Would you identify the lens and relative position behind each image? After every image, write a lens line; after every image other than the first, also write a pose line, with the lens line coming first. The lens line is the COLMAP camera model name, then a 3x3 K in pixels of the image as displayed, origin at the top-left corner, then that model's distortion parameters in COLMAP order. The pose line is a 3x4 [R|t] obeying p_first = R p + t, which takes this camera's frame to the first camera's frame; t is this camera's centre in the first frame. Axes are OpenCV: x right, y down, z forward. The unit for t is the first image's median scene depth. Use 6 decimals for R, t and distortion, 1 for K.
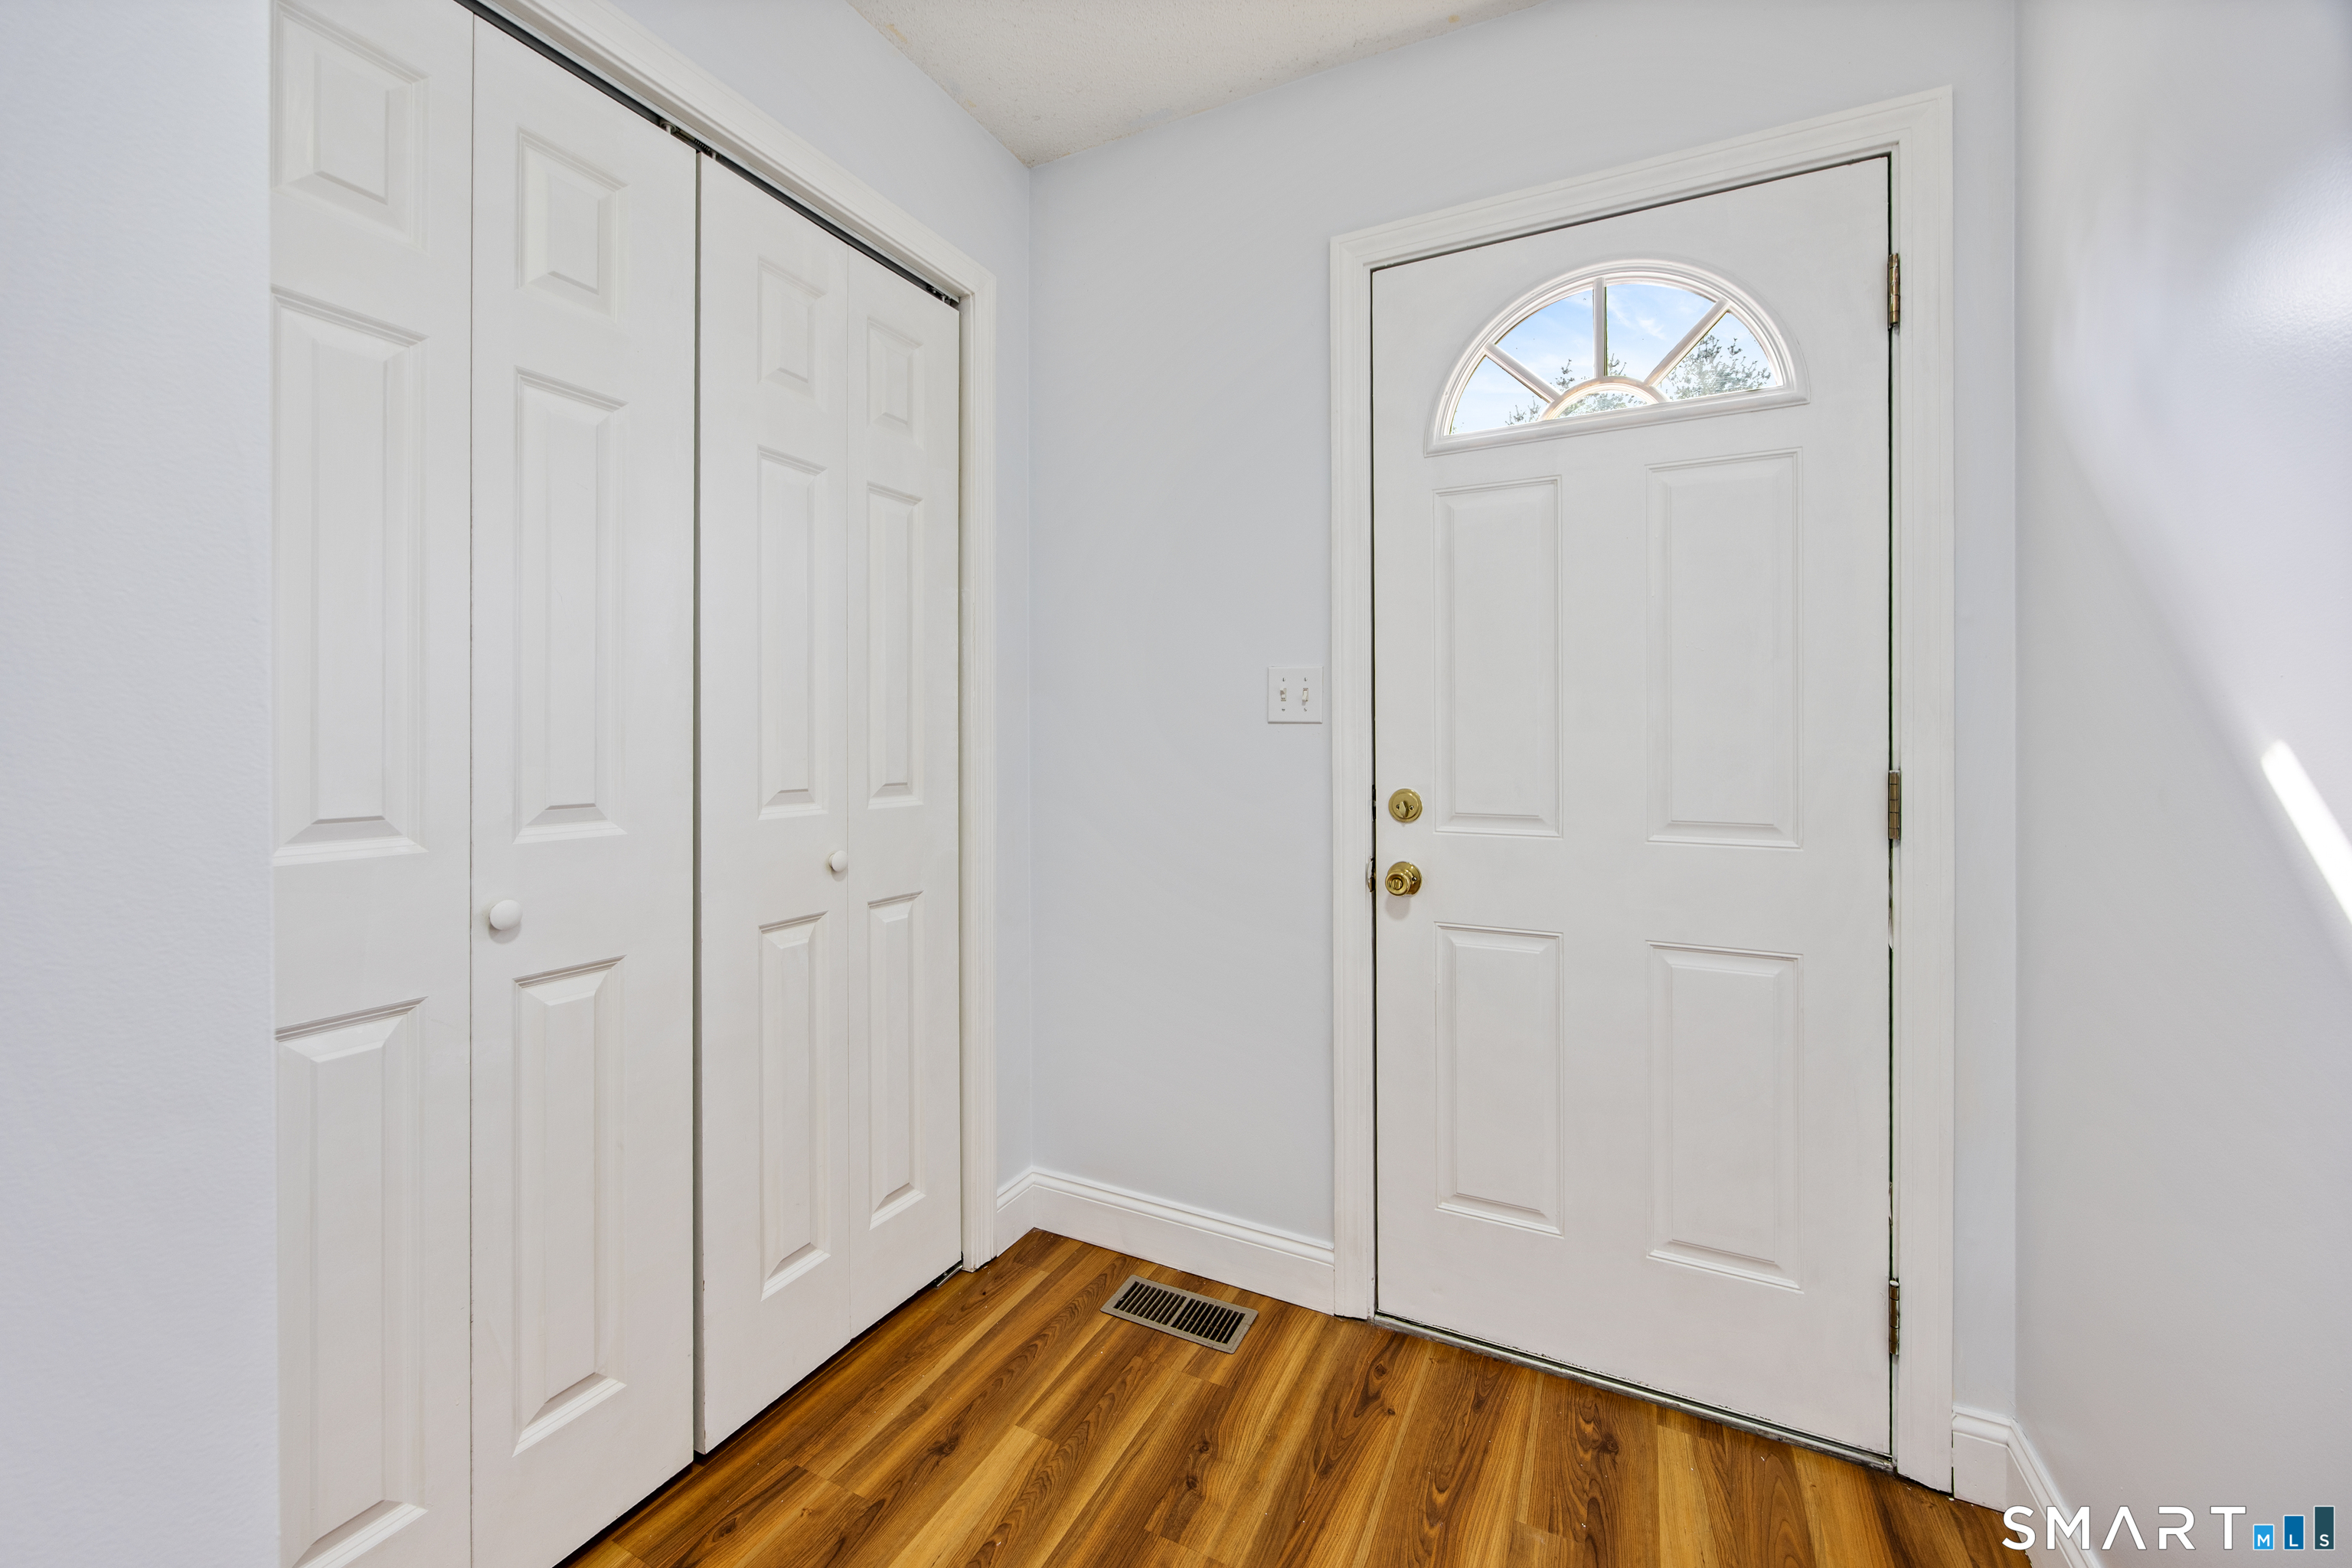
lens RADIAL K [[923.5, 0, 1130.5], [0, 923.5, 732.8], [0, 0, 1]] dist [-0.003328, -0.000841]
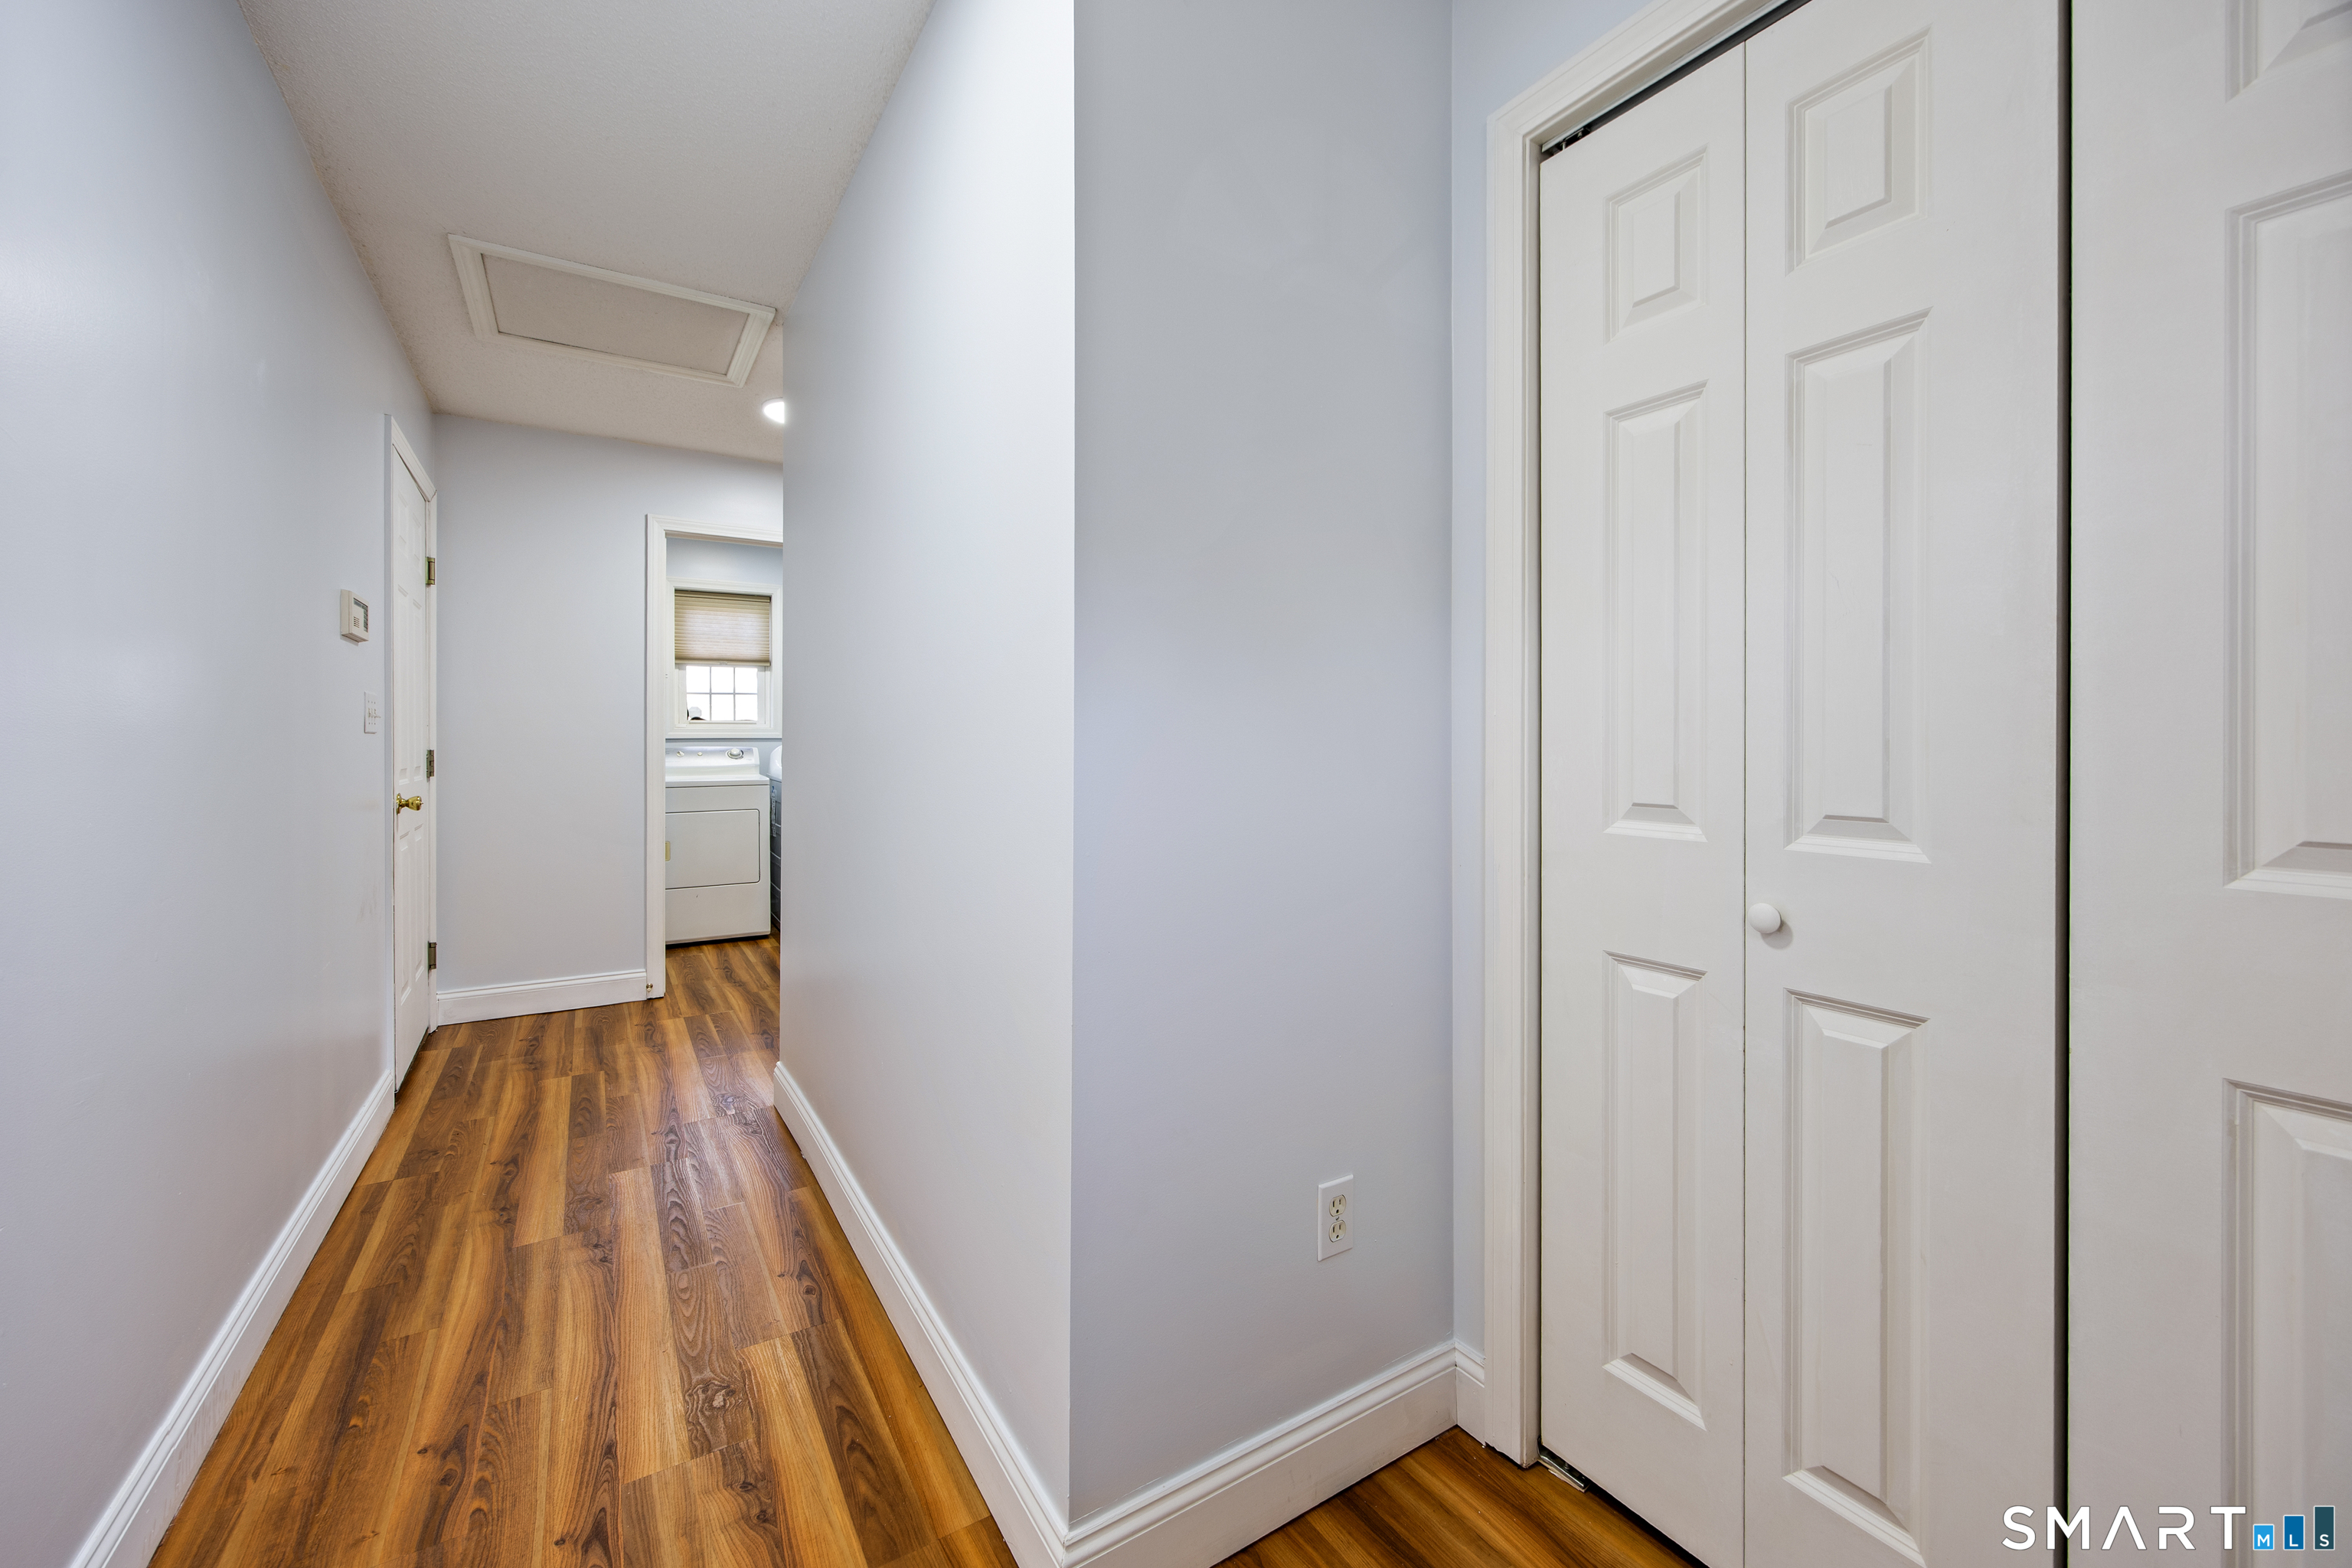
lens RADIAL K [[923.5, 0, 1175.5], [0, 923.5, 745.0], [0, 0, 1]] dist [-0.003328, -0.000841]
pose [[-0.486334, 0.002035, -0.873770, 0.490718], [0.003564, 0.999994, 0.000345, 0.008286], [0.873765, -0.002947, -0.486339, 0.915101]]
